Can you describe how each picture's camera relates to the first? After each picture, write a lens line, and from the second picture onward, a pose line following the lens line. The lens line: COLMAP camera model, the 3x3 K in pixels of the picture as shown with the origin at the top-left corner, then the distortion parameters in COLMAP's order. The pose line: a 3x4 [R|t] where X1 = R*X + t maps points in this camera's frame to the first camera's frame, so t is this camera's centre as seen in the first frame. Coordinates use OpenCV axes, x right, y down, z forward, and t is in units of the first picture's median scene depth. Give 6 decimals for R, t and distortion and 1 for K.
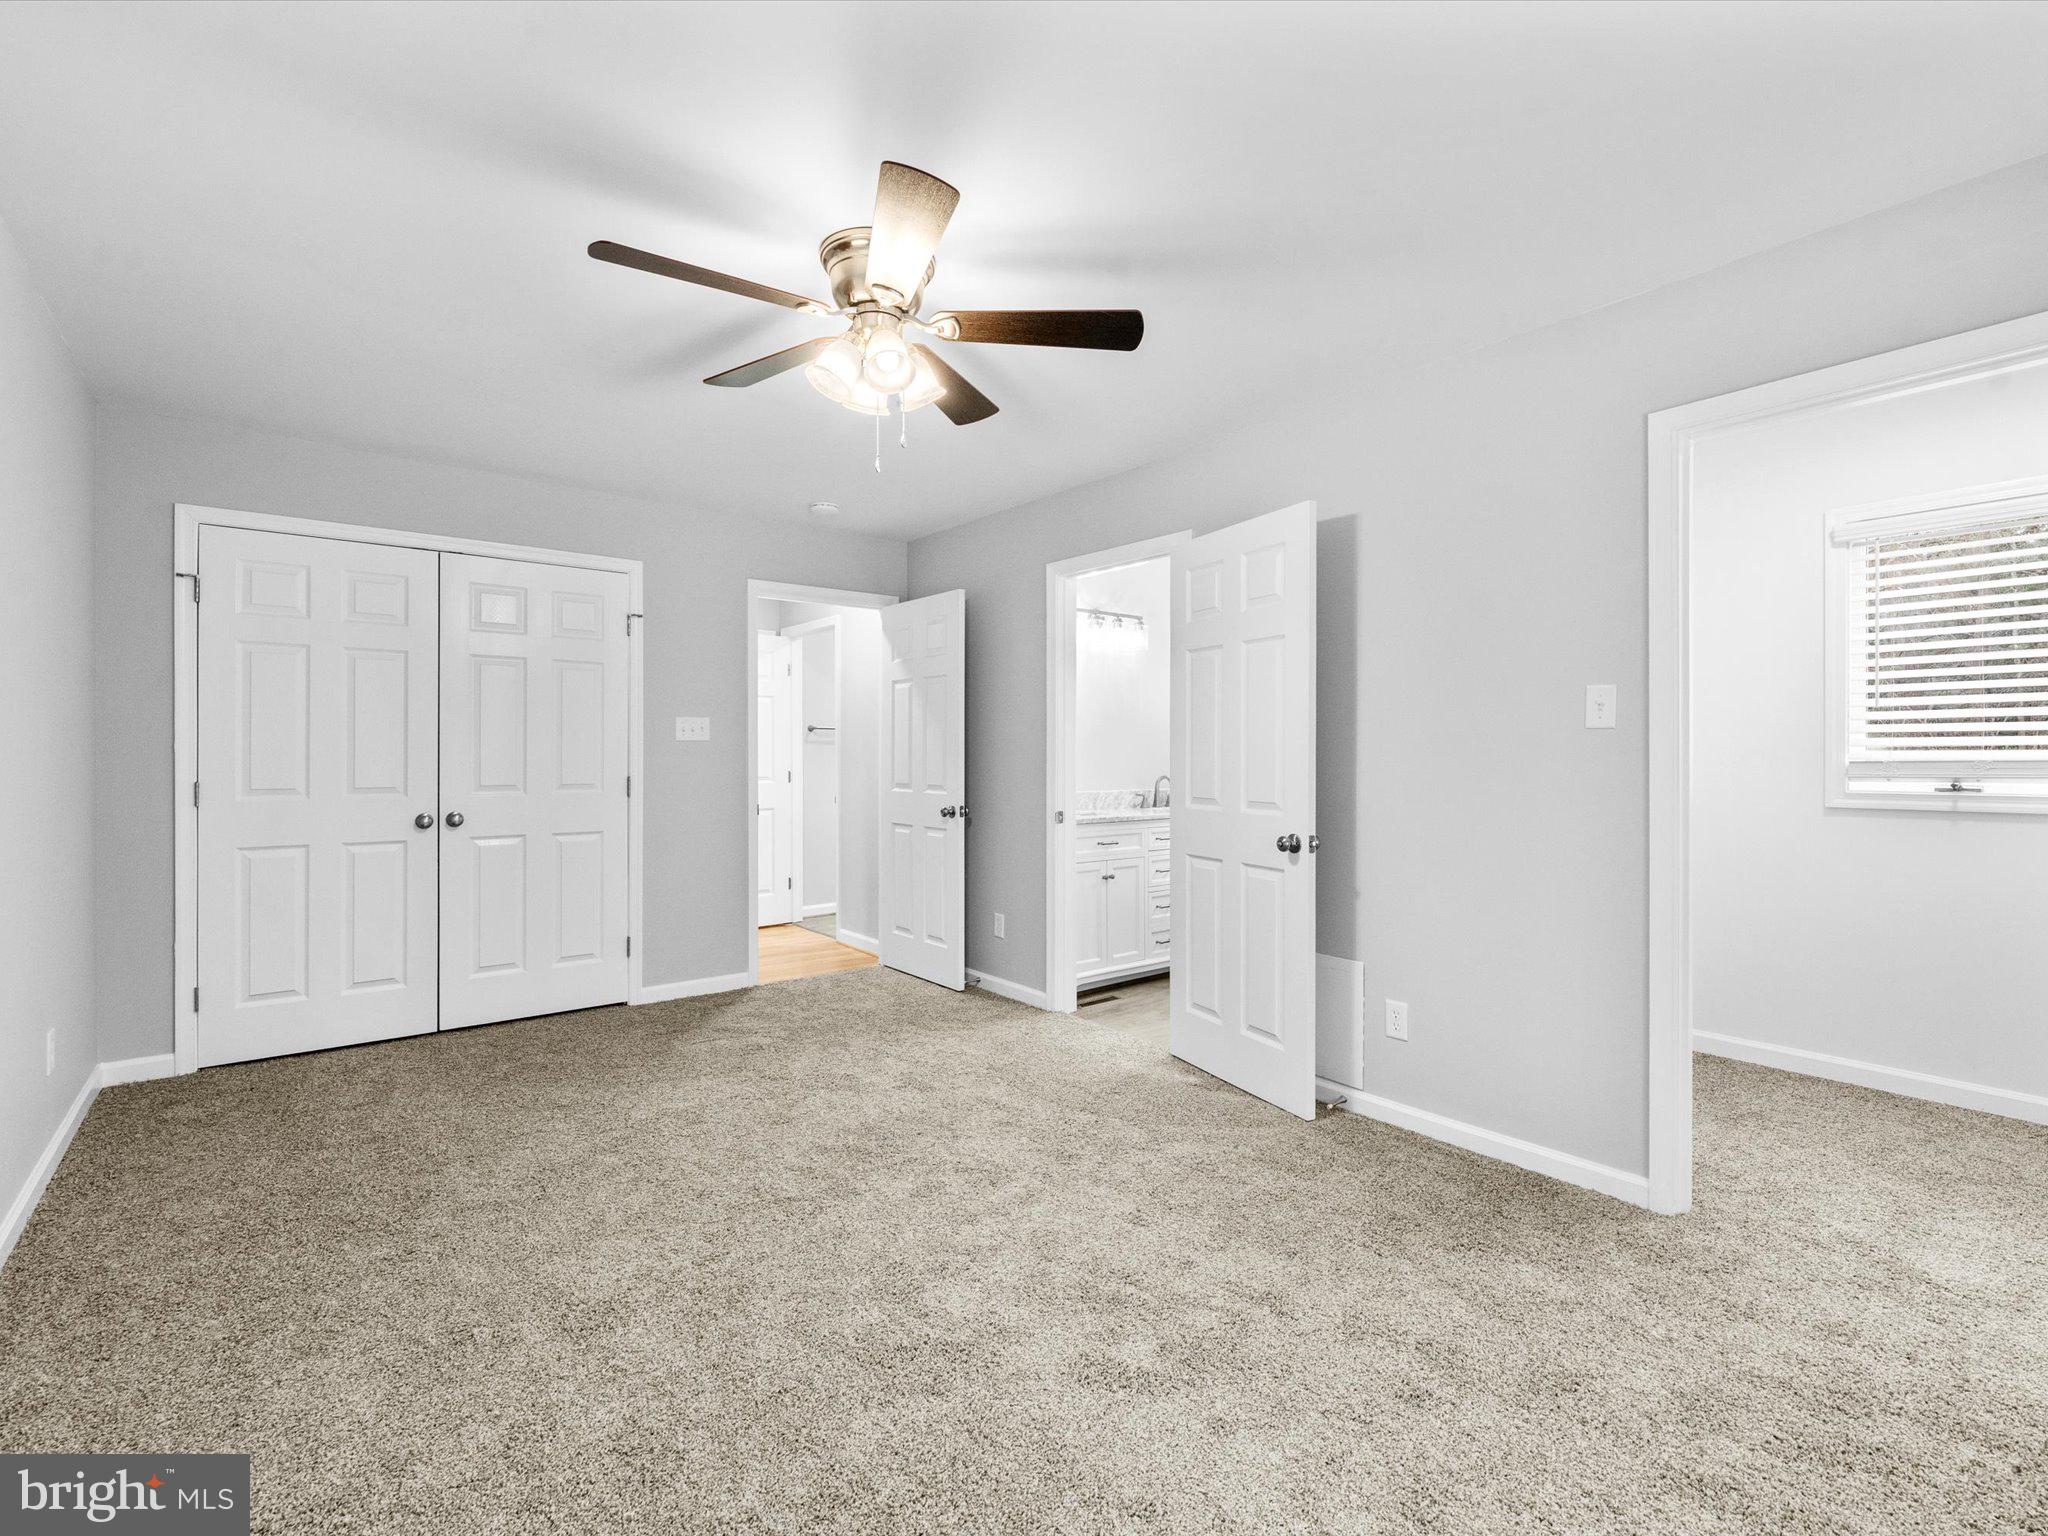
lens RADIAL K [[902.3, 0, 1034.4], [0, 902.3, 766.2], [0, 0, 1]] dist [0.000855, -0.000163]
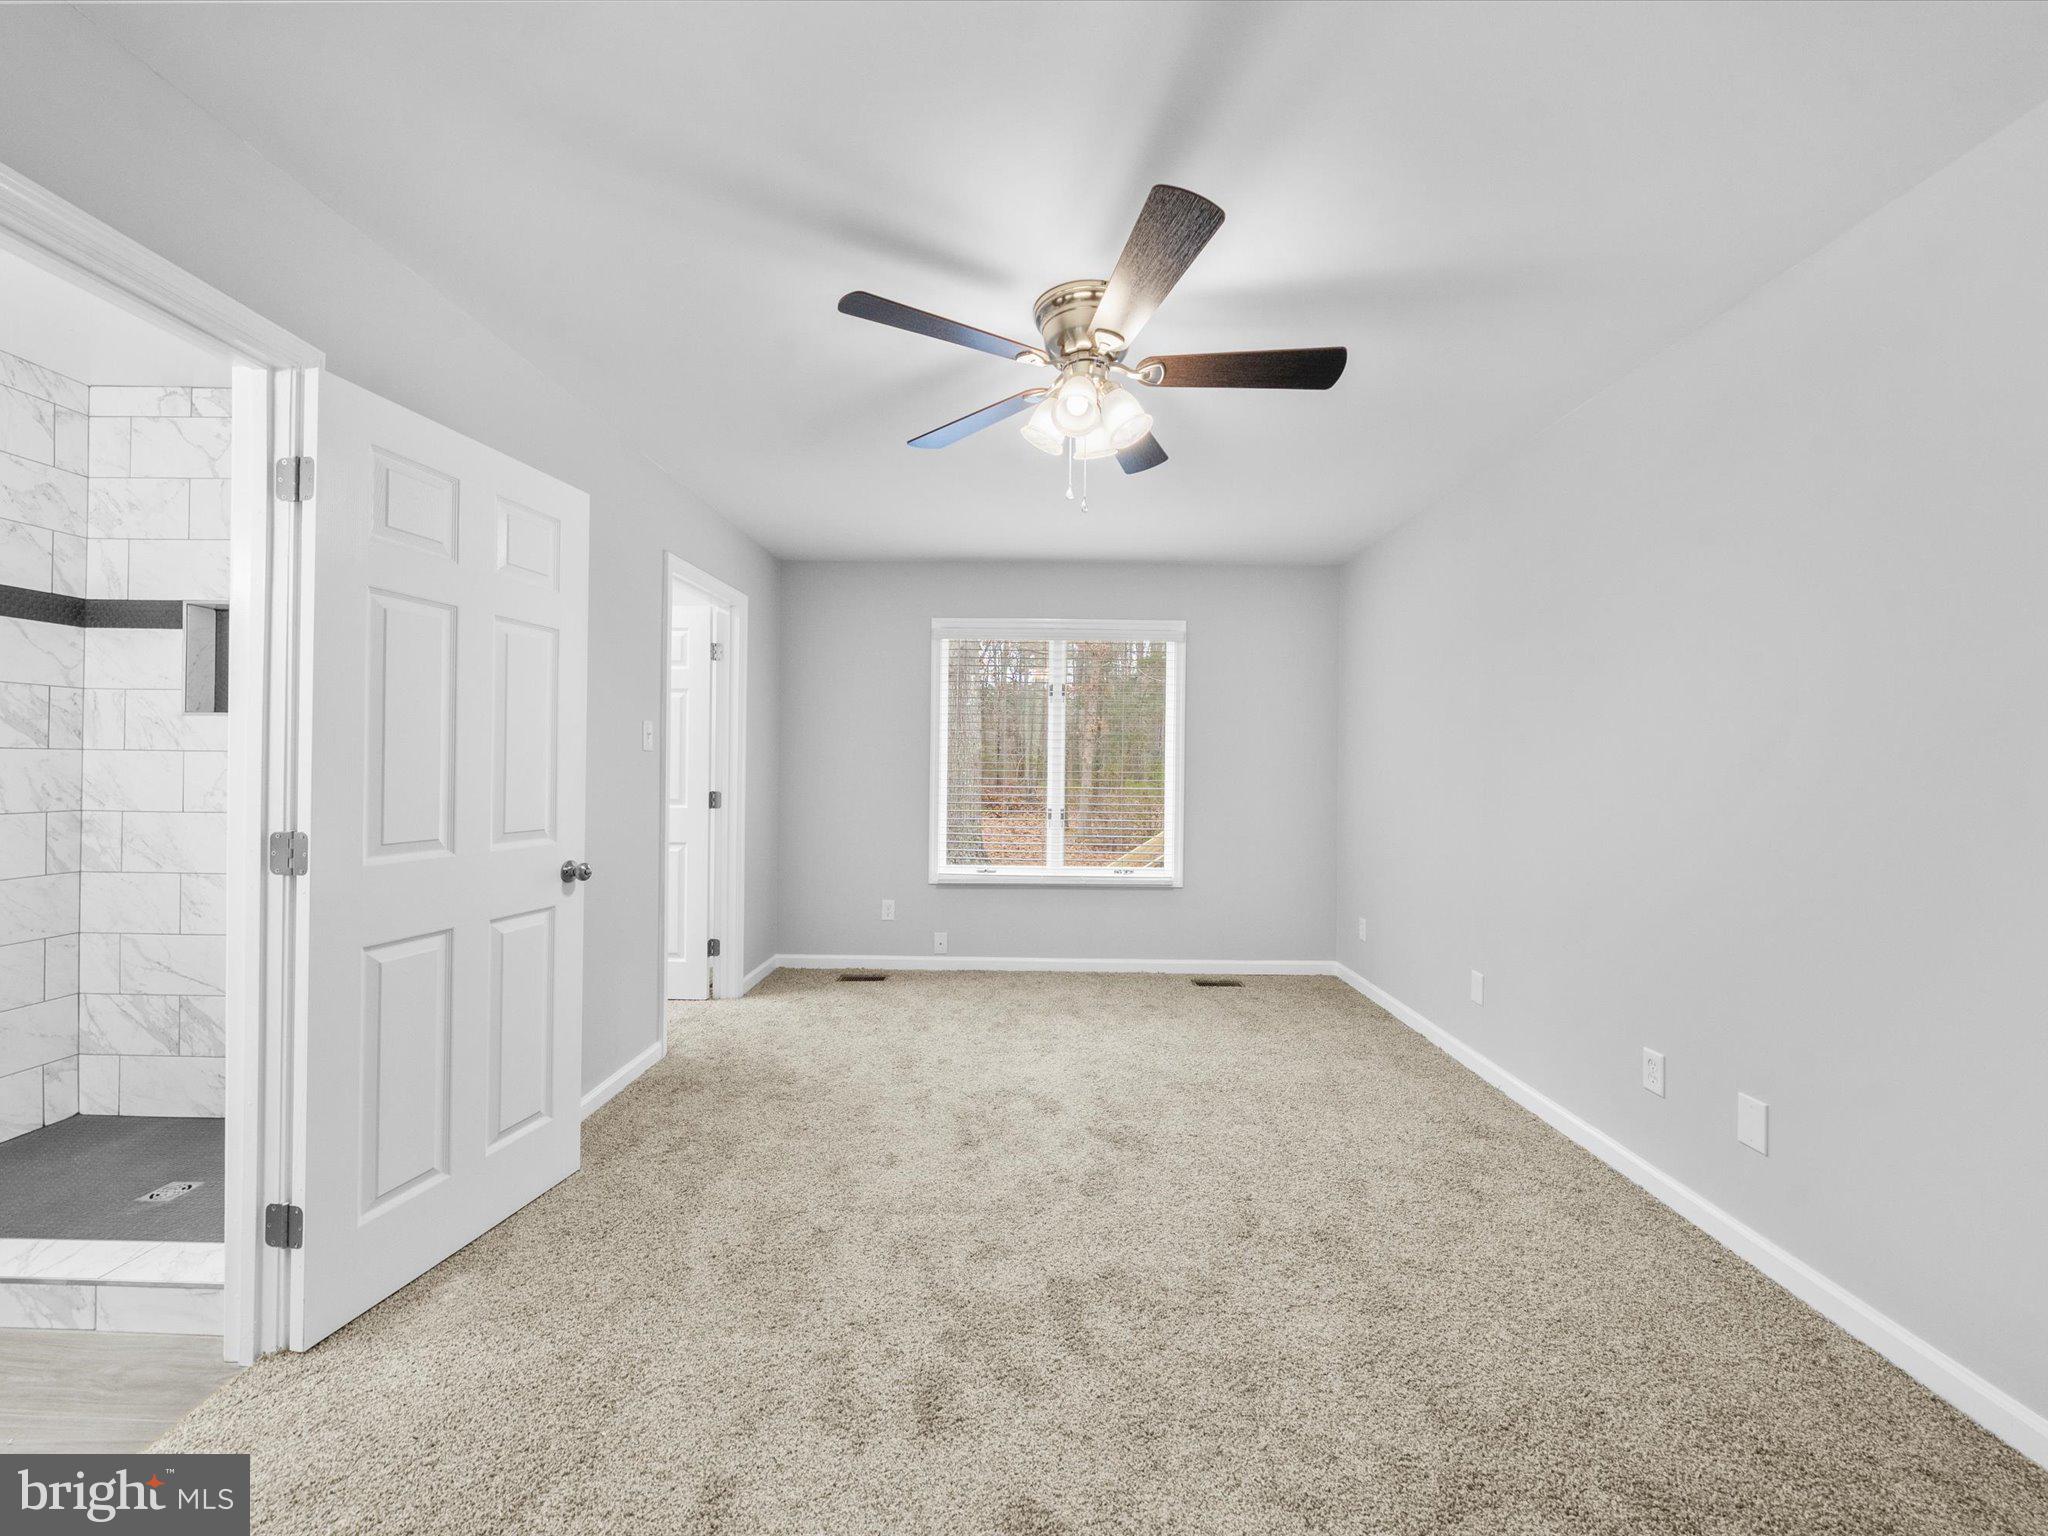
lens RADIAL K [[798.4, 0, 1011.3], [0, 798.4, 765.5], [0, 0, 1]] dist [-0.003003, -0.000010]
pose [[-0.755553, -0.021241, 0.654743, -0.525387], [-0.018142, 0.999769, 0.011498, -0.035369], [-0.654836, -0.003191, -0.755764, 1.272188]]
